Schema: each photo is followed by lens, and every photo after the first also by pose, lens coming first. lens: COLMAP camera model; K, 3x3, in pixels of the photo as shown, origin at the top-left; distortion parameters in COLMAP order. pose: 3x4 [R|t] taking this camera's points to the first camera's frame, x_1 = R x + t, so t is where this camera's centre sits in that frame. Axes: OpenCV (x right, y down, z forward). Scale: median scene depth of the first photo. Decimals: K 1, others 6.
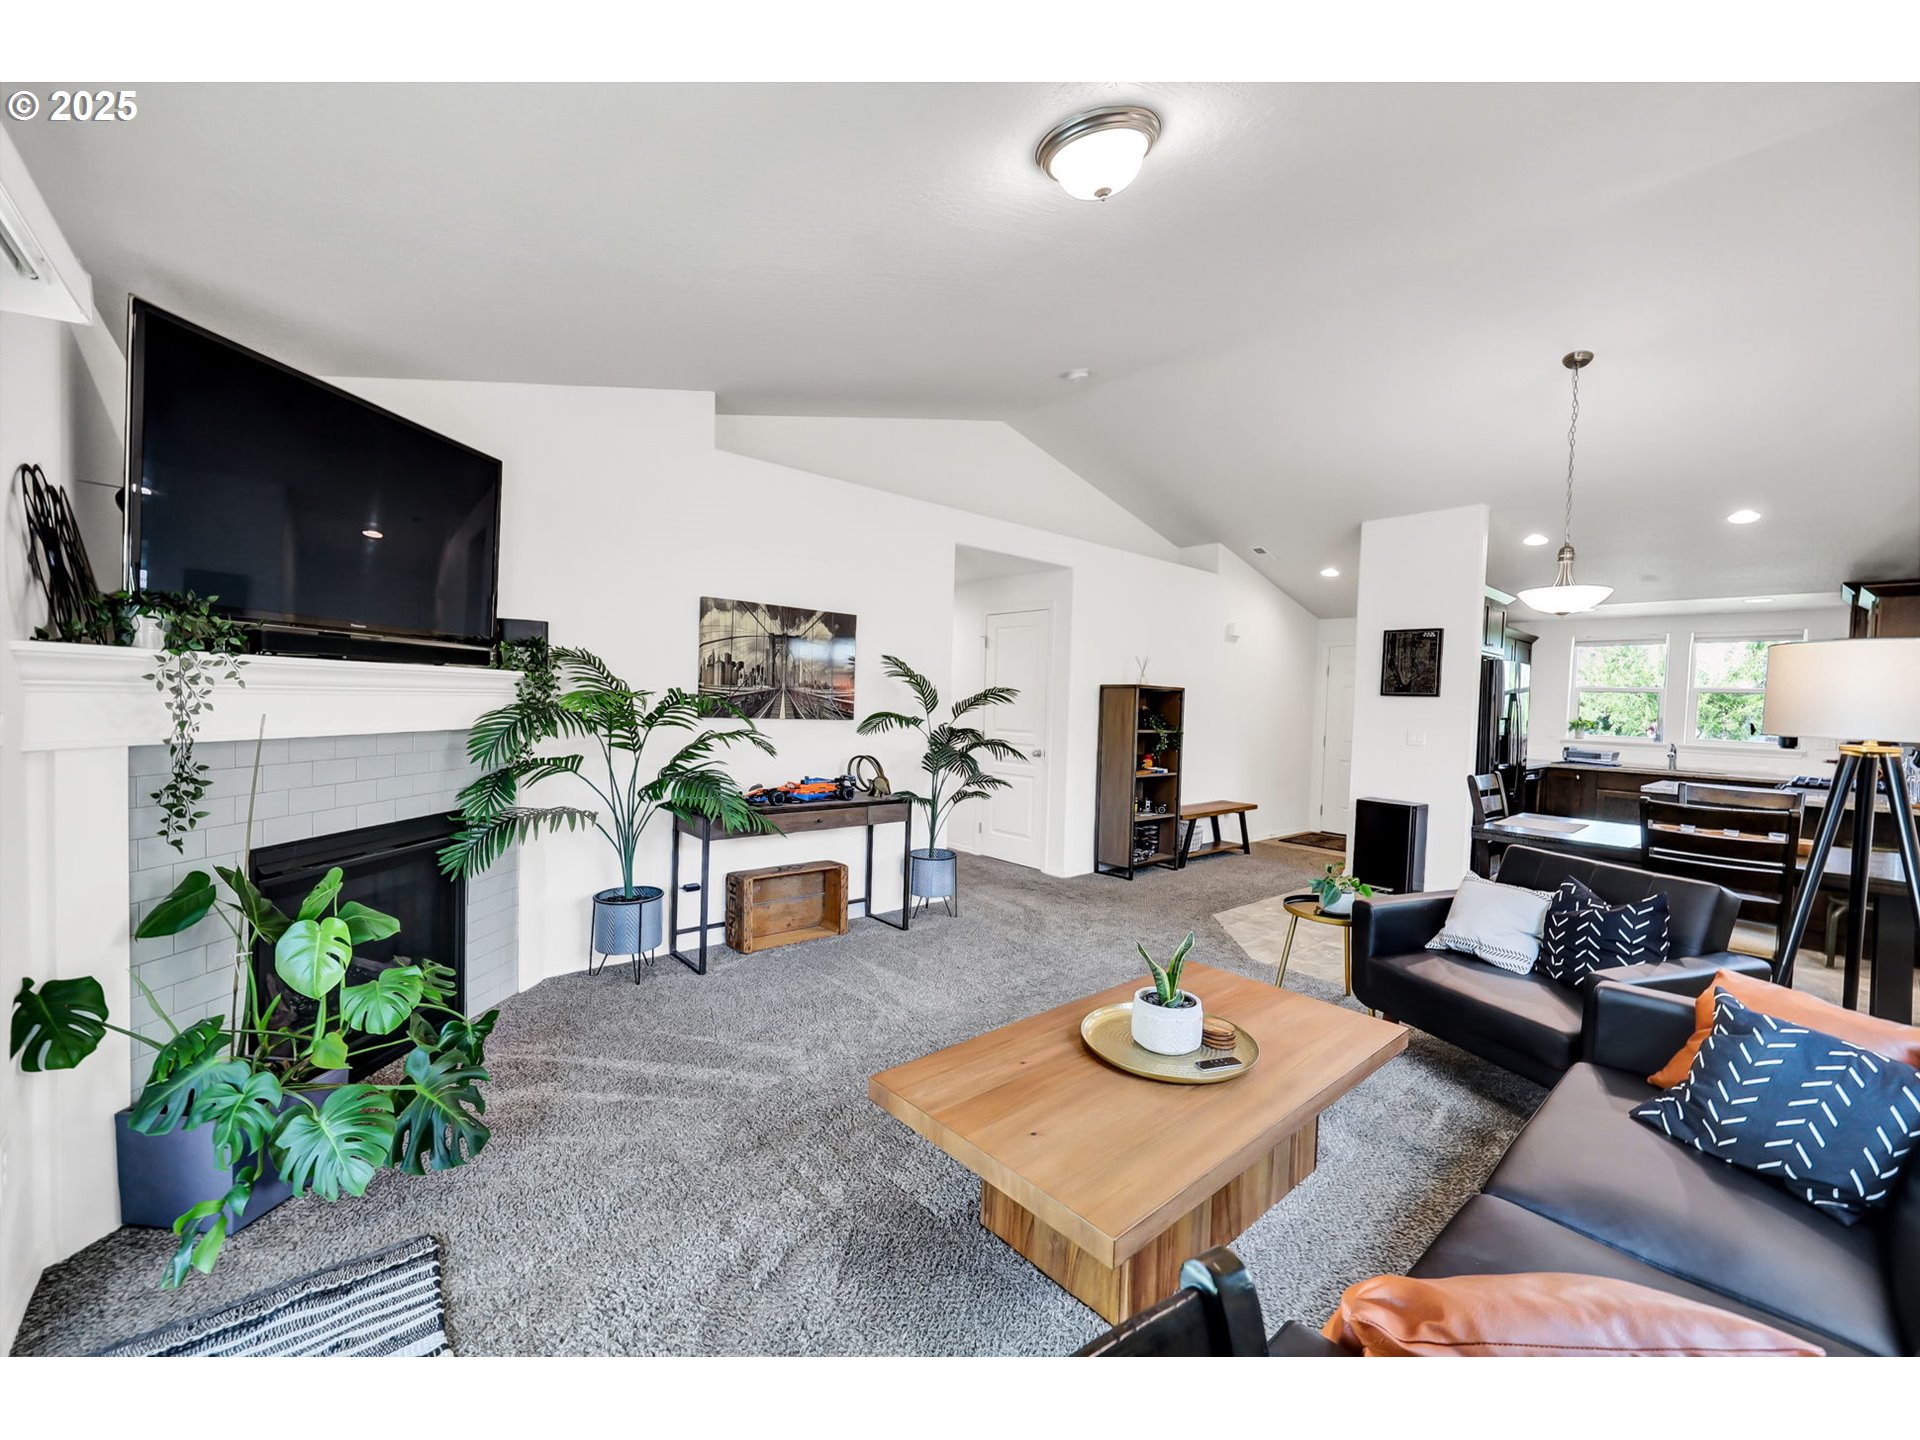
lens RADIAL K [[780.2, 0, 951.7], [0, 780.2, 724.3], [0, 0, 1]] dist [-0.002401, -0.000430]
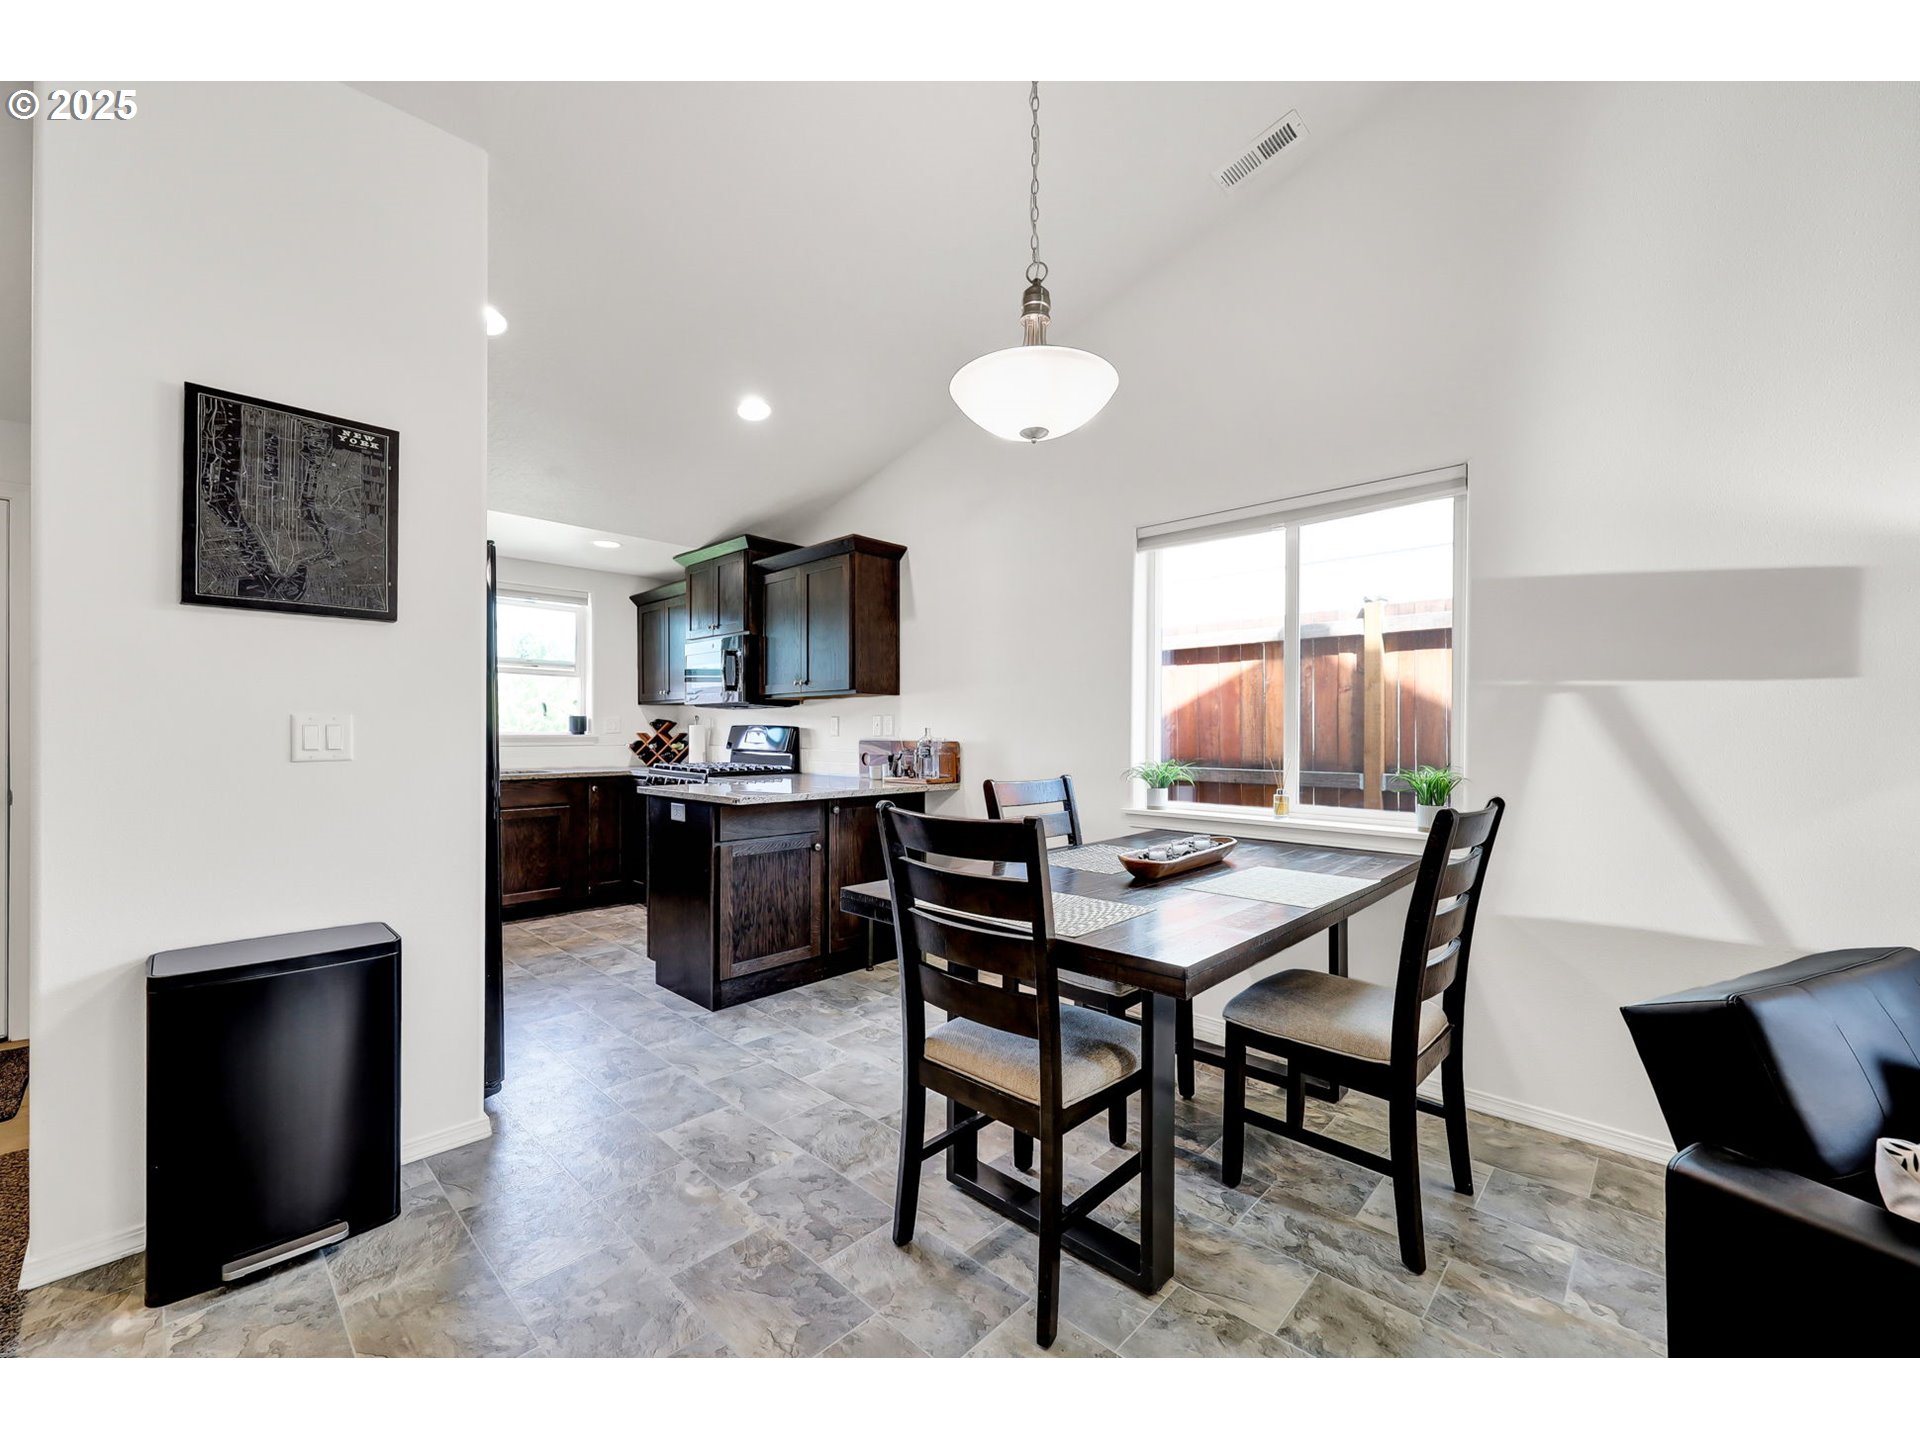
lens RADIAL K [[780.2, 0, 976.3], [0, 780.2, 727.0], [0, 0, 1]] dist [-0.002401, -0.000430]
pose [[-0.087933, -0.027574, 0.995745, 0.331891], [0.024206, 0.999262, 0.029809, 0.011082], [-0.995832, 0.026725, -0.087201, 1.037122]]
